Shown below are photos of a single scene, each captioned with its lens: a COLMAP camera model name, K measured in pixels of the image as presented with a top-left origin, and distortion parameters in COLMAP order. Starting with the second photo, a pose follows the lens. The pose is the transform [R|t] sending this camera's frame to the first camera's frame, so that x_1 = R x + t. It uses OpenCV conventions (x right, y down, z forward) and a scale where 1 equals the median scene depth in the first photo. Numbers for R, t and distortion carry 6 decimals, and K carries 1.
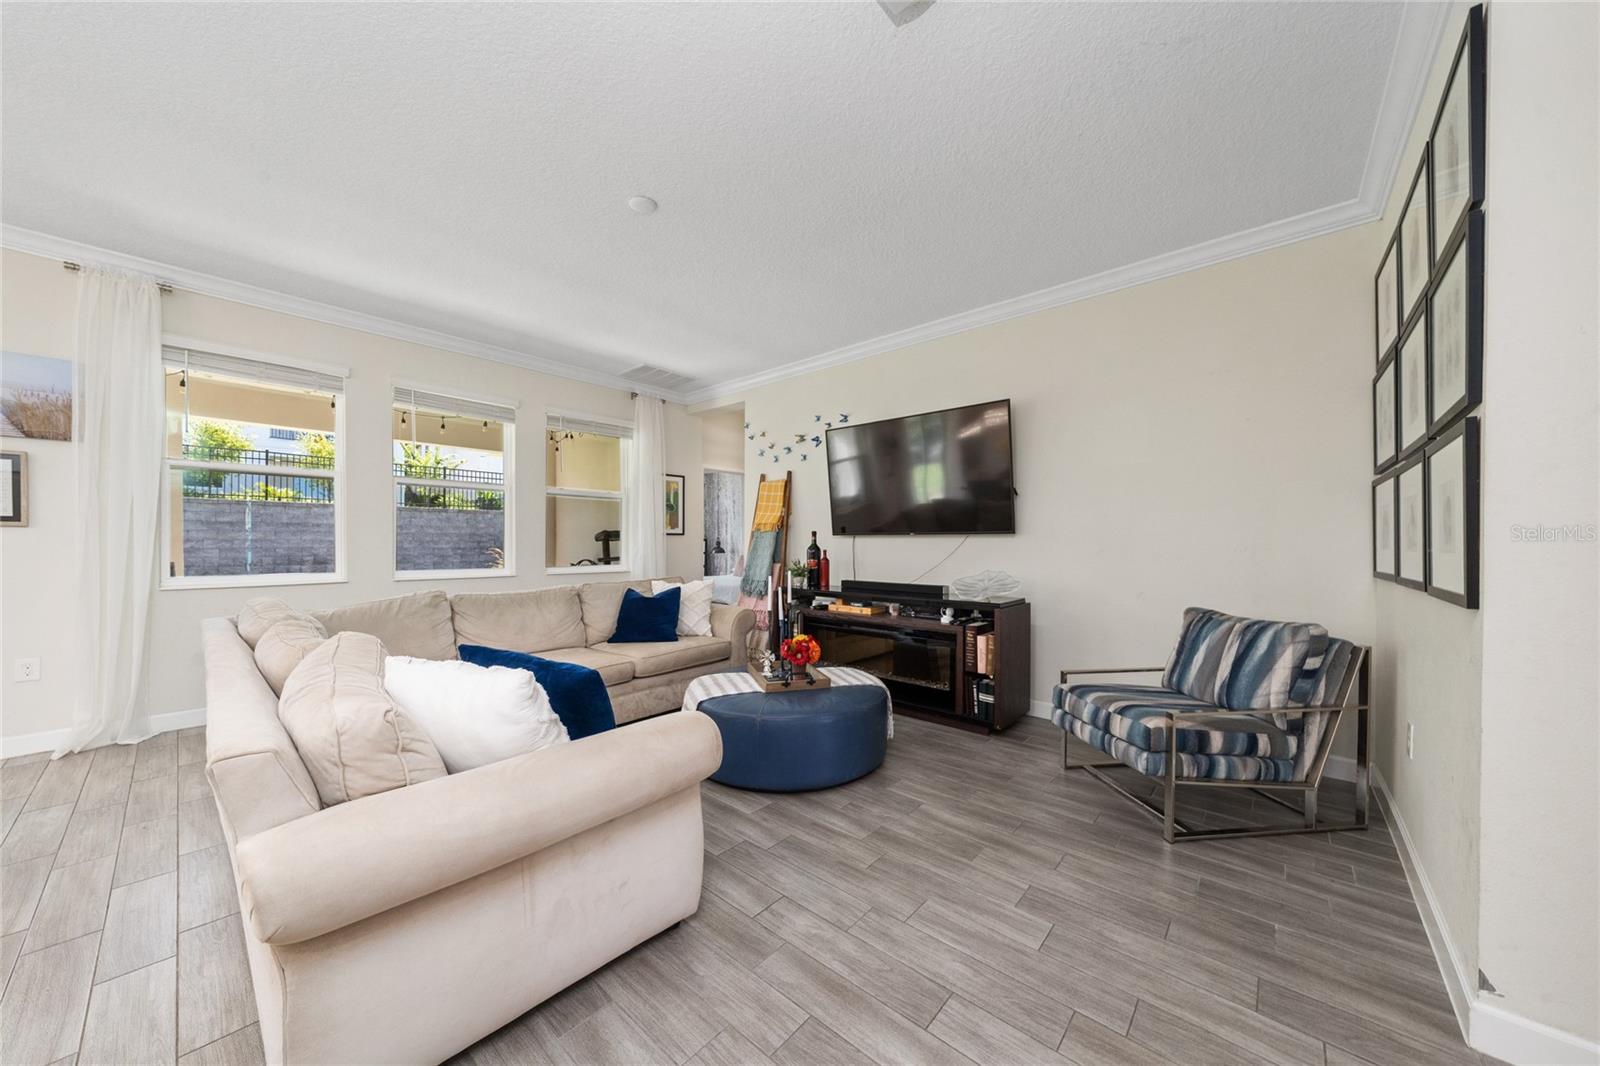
lens RADIAL K [[548.7, 0, 797.8], [0, 548.7, 538.9], [0, 0, 1]] dist [-0.001082, 0.000018]
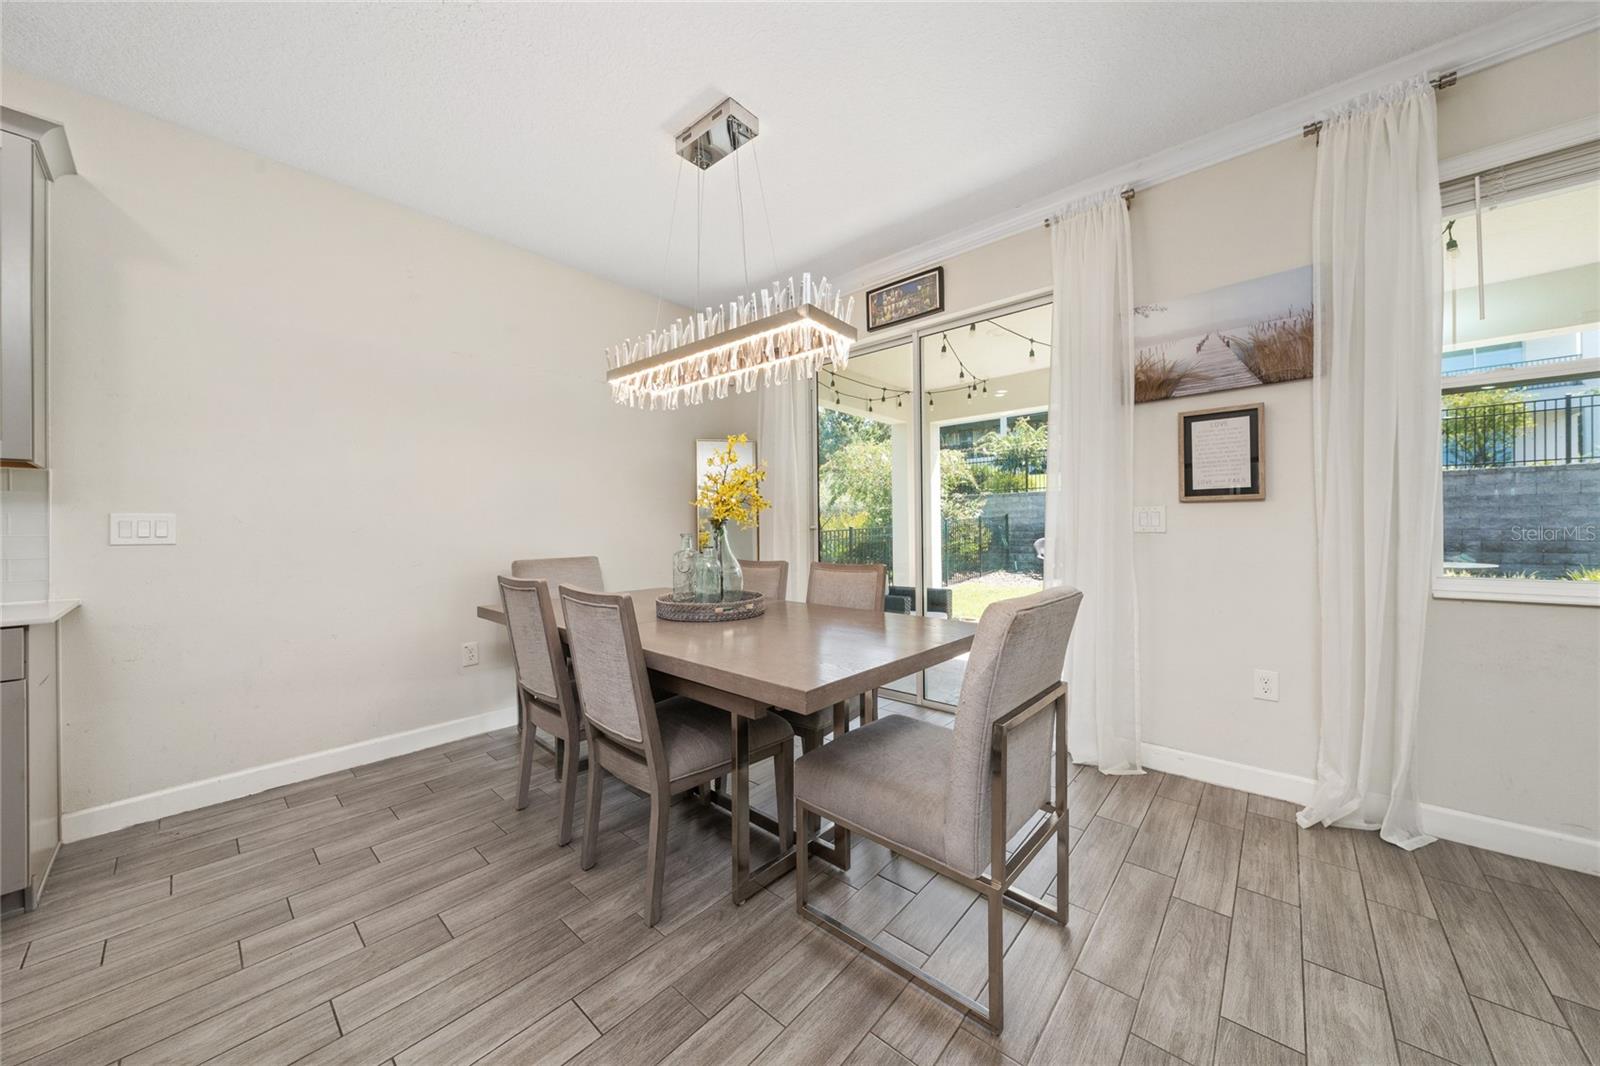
lens RADIAL K [[548.7, 0, 801.3], [0, 548.7, 526.4], [0, 0, 1]] dist [-0.001082, 0.000018]
pose [[-0.000282, 0.004353, -0.999990, -0.627506], [0.008768, 0.999952, 0.004351, 0.005631], [0.999962, -0.008767, -0.000320, 0.342637]]
